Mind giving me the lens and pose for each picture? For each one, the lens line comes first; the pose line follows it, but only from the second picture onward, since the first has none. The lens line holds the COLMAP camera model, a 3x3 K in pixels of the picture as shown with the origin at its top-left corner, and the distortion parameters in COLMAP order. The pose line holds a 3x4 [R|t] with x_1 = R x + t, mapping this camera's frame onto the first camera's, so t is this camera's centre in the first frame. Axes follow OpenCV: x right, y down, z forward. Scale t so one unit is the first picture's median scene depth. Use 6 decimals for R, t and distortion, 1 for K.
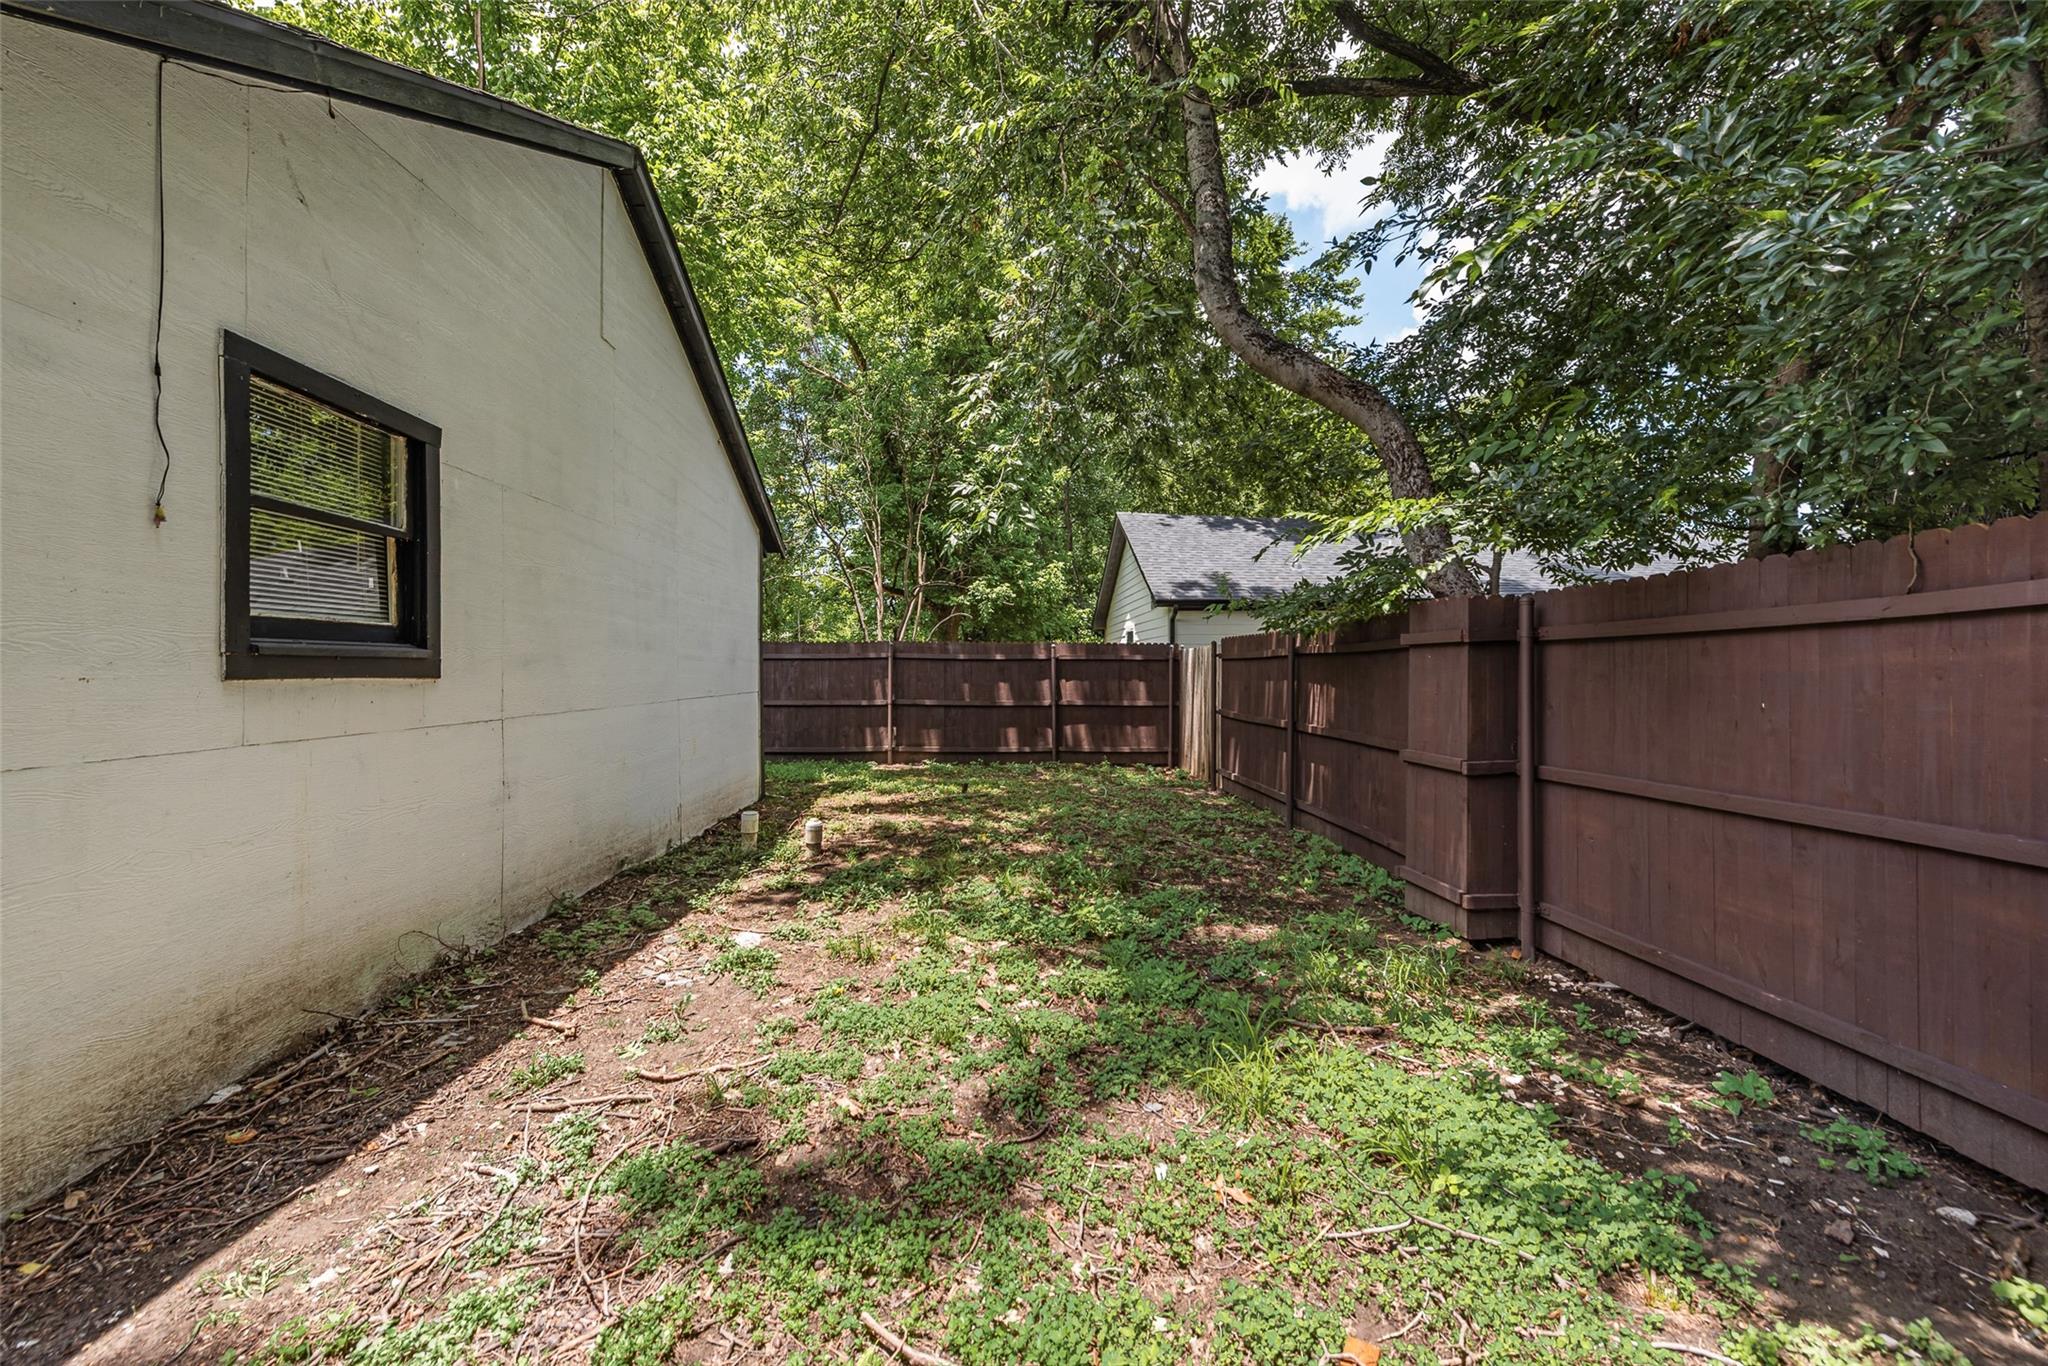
lens RADIAL K [[795.7, 0, 1027.1], [0, 795.7, 678.4], [0, 0, 1]] dist [0.012662, -0.001678]
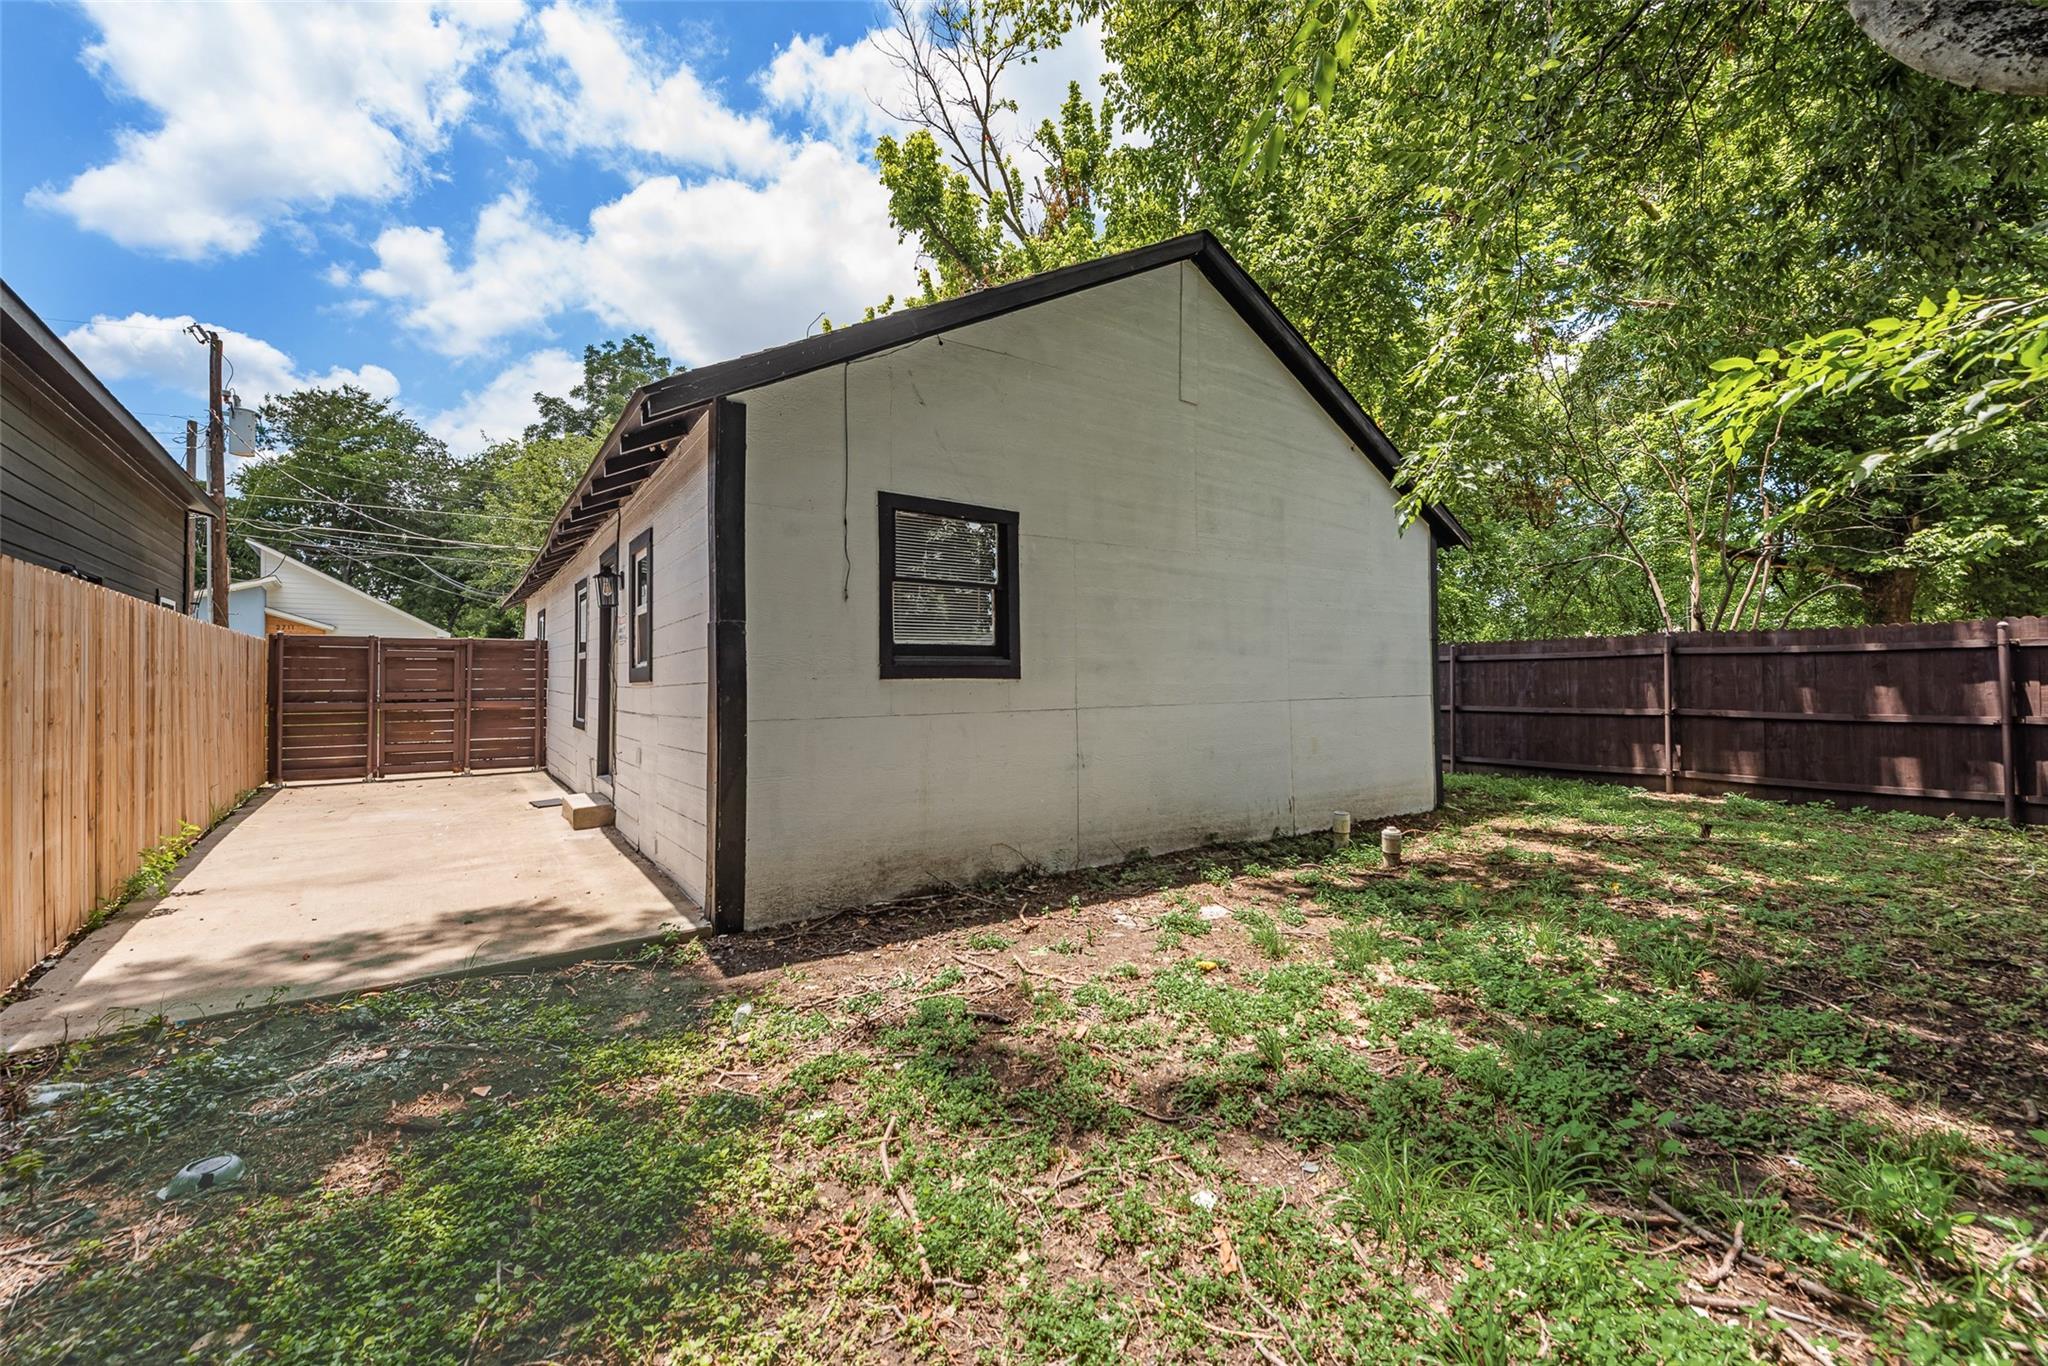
lens RADIAL K [[795.7, 0, 1015.6], [0, 795.7, 681.6], [0, 0, 1]] dist [0.012662, -0.001678]
pose [[0.545600, -0.004987, -0.838031, 0.461994], [0.001737, 0.999987, -0.004820, 0.010795], [0.838044, 0.001174, 0.545602, 0.169863]]
